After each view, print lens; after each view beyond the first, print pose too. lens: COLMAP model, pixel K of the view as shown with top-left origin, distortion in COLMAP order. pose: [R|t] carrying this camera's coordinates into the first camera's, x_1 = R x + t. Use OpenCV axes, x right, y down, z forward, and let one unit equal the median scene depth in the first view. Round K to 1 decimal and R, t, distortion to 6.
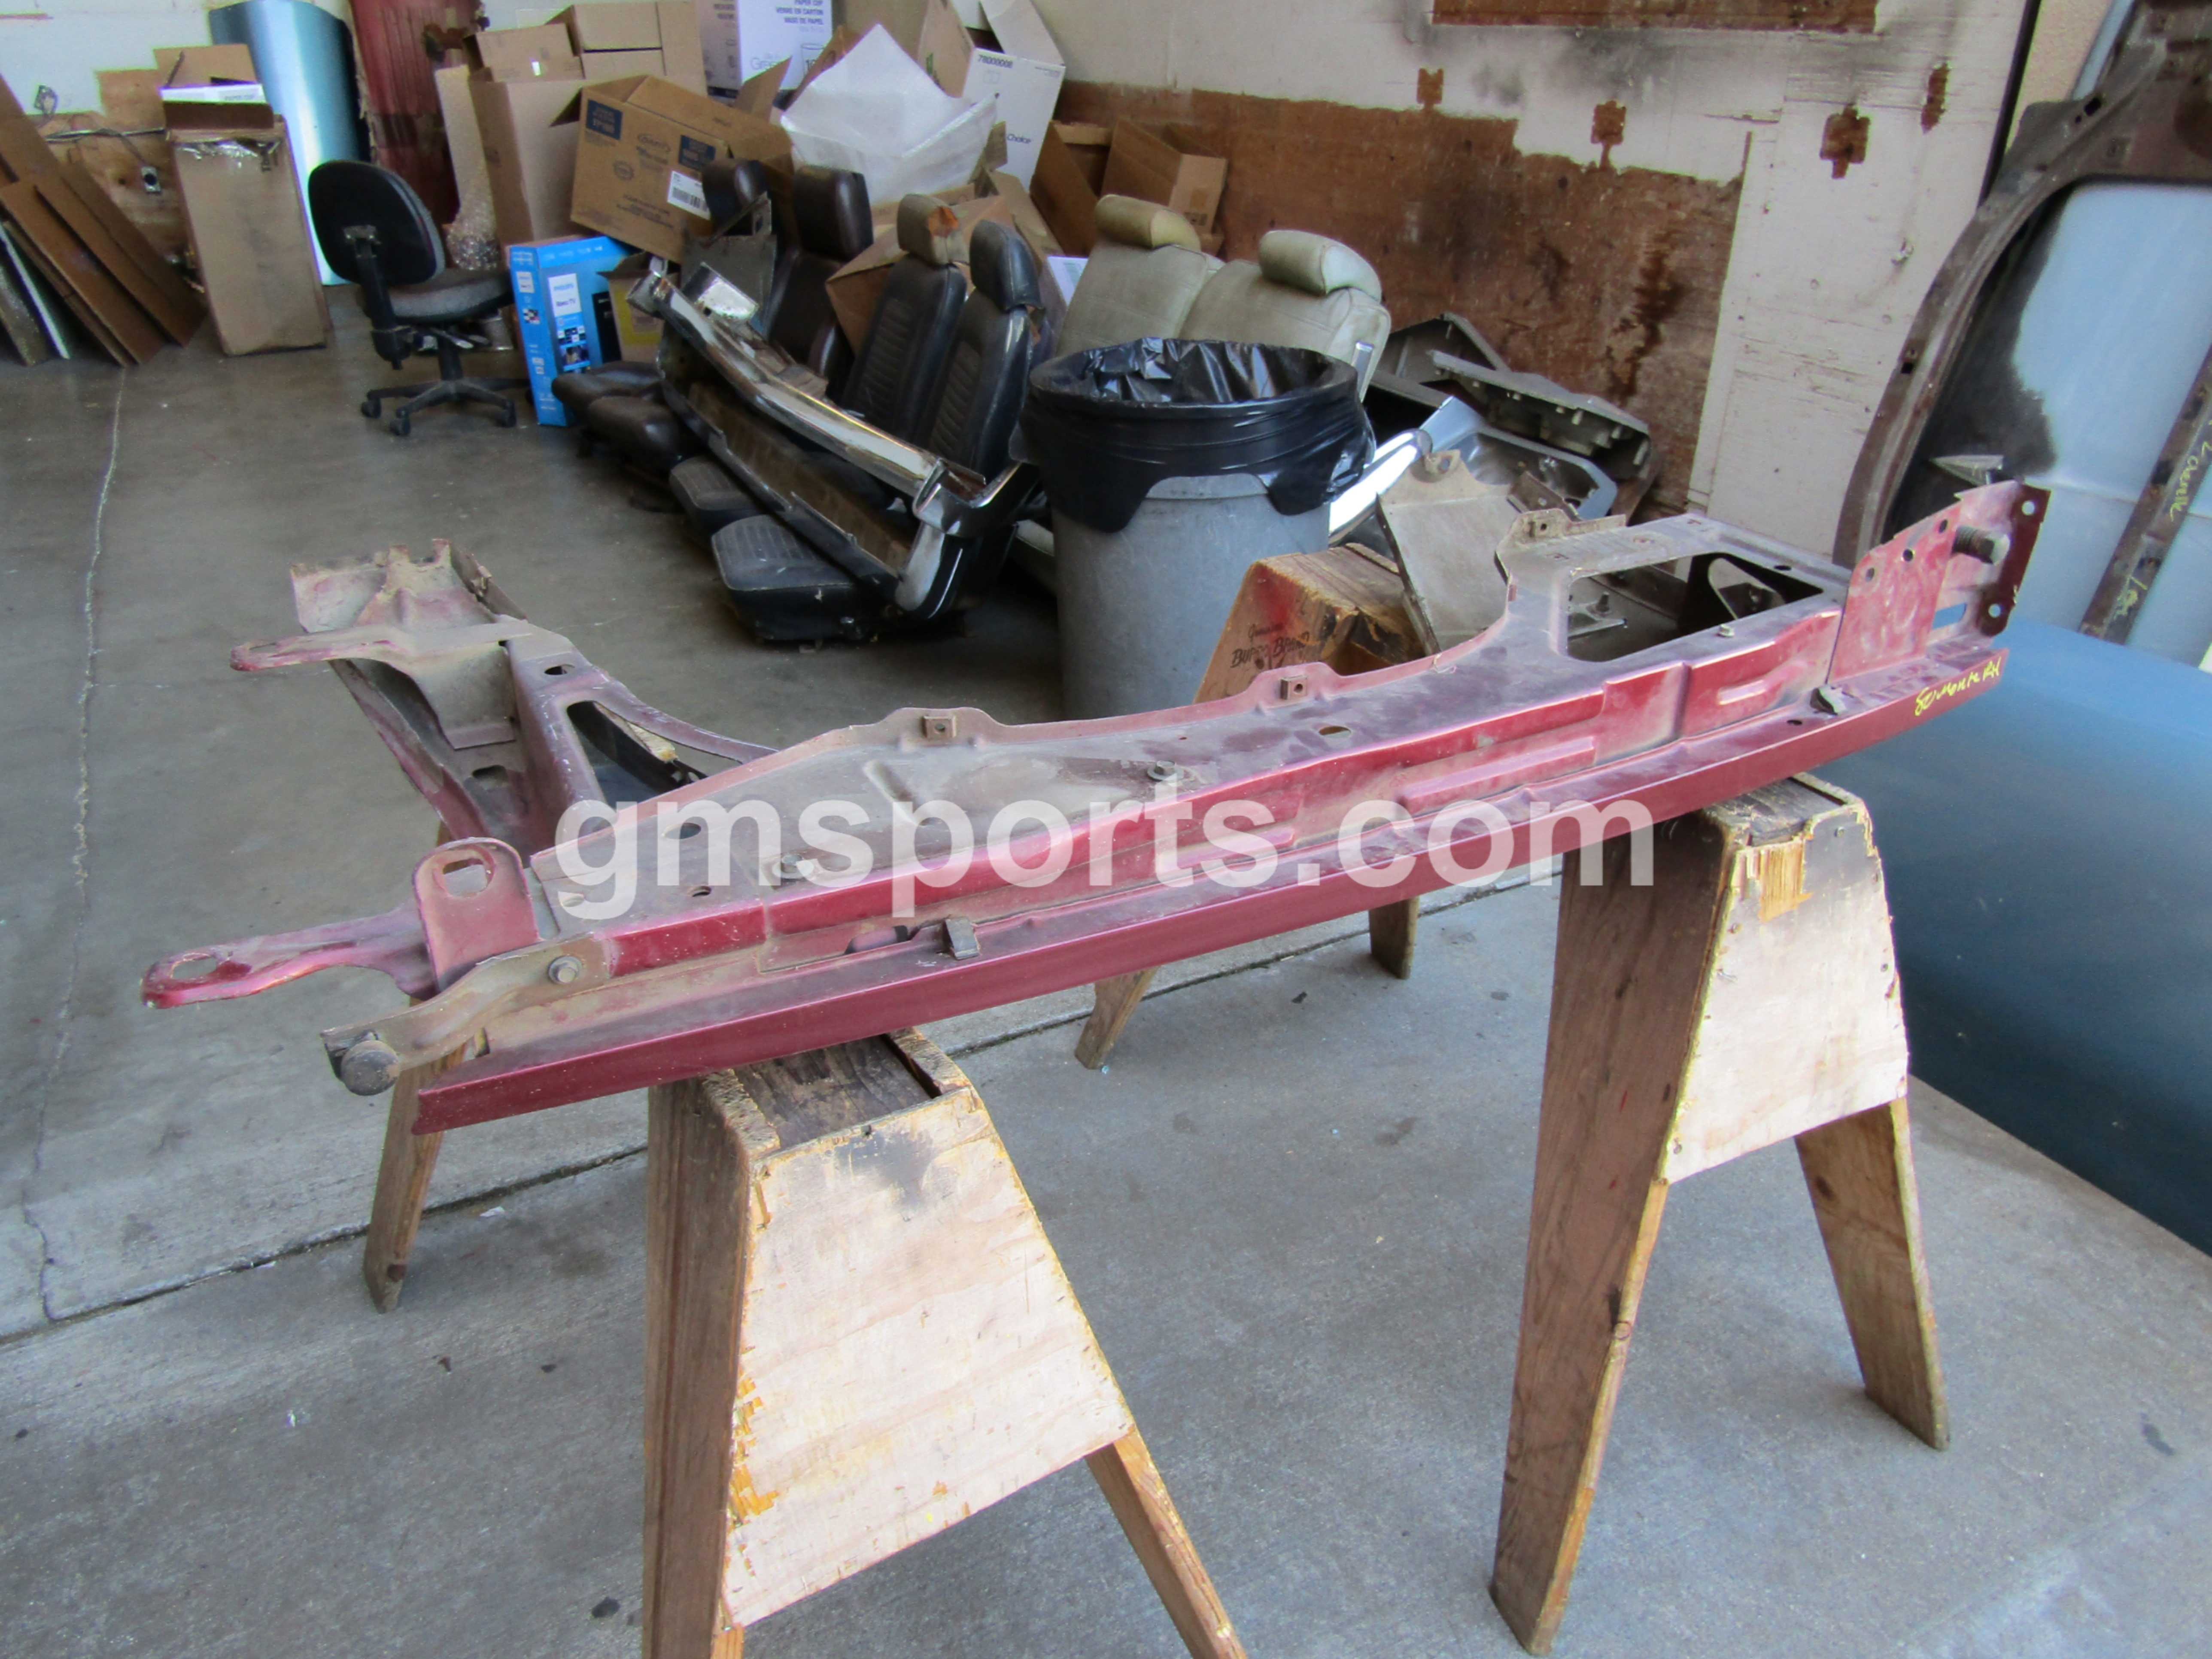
lens RADIAL K [[1577.7, 0, 1115.2], [0, 1577.7, 830.1], [0, 0, 1]] dist [-0.007461, -0.002398]
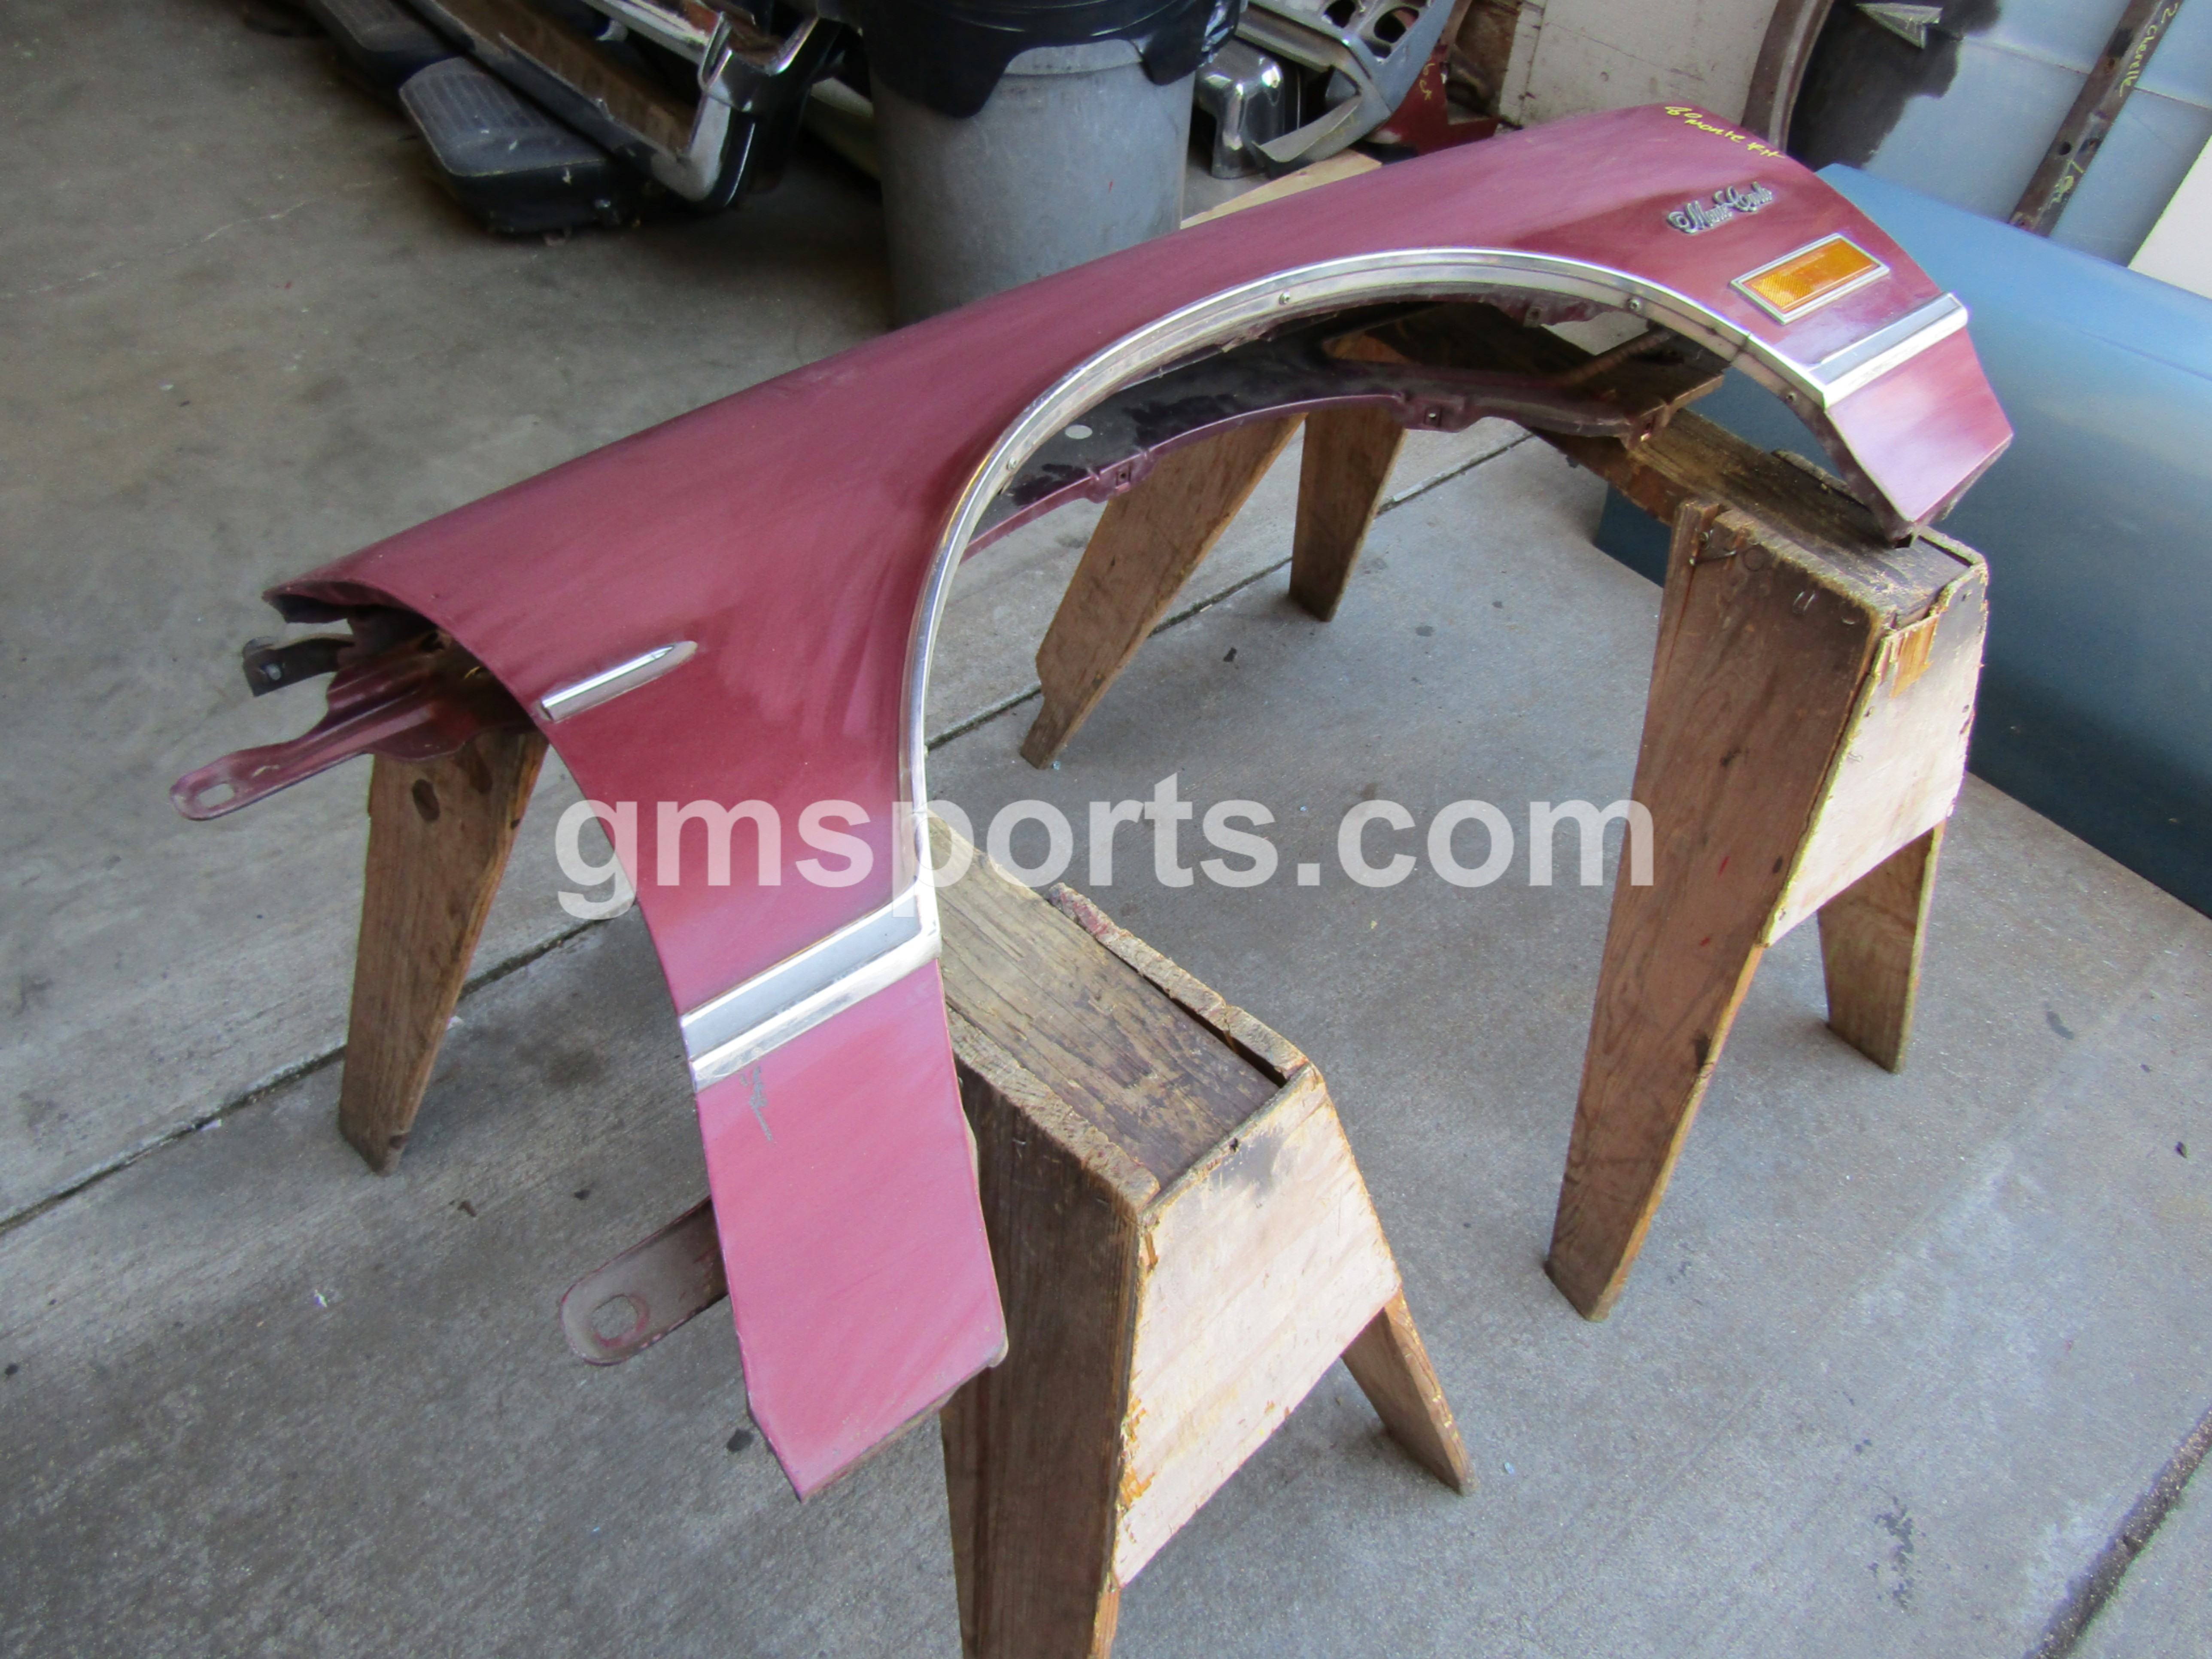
lens RADIAL K [[1577.9, 0, 1111.3], [0, 1577.9, 828.3], [0, 0, 1]] dist [-0.011619, 0.006011]
pose [[0.976579, -0.126124, 0.174315, -0.151724], [0.061777, 0.940426, 0.334339, -0.135962], [-0.206098, -0.315740, 0.926192, 0.098995]]
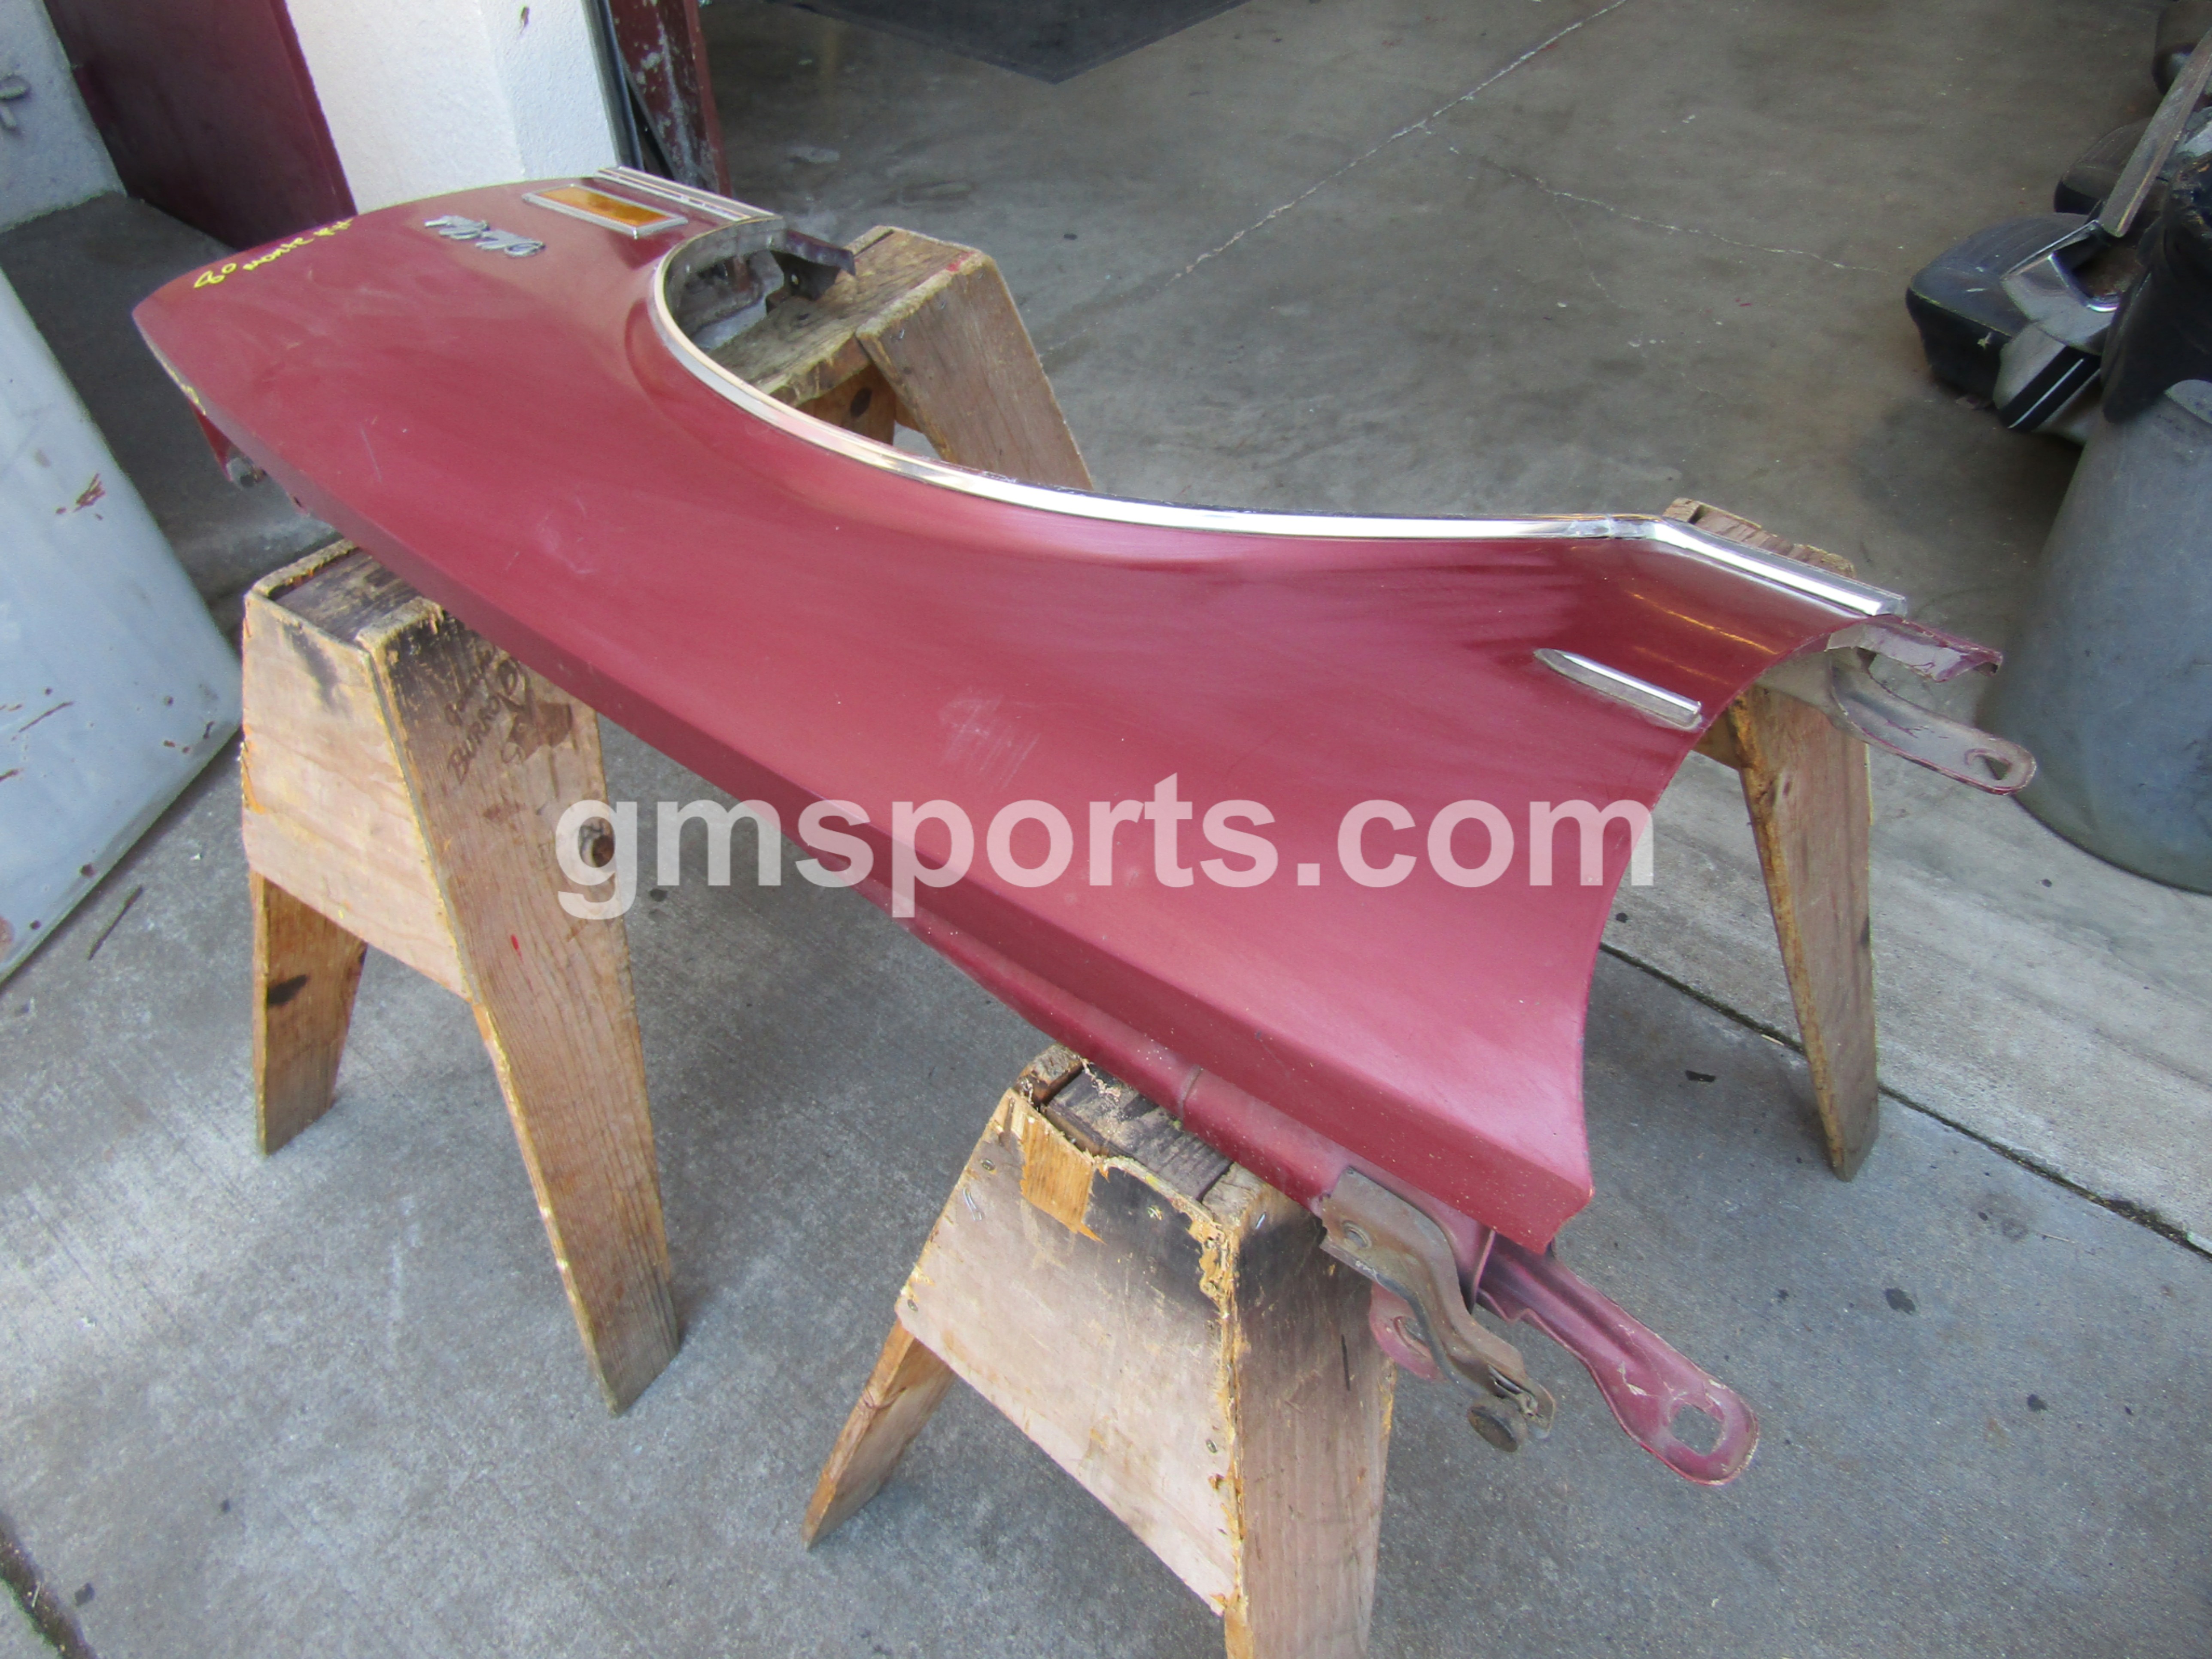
lens RADIAL K [[1579.8, 0, 1112.6], [0, 1579.8, 836.6], [0, 0, 1]] dist [-0.005433, -0.003199]
pose [[0.394931, 0.641753, -0.657405, 0.479142], [-0.420500, 0.762488, 0.491722, -0.260088], [0.816829, 0.082243, 0.570988, 0.376780]]
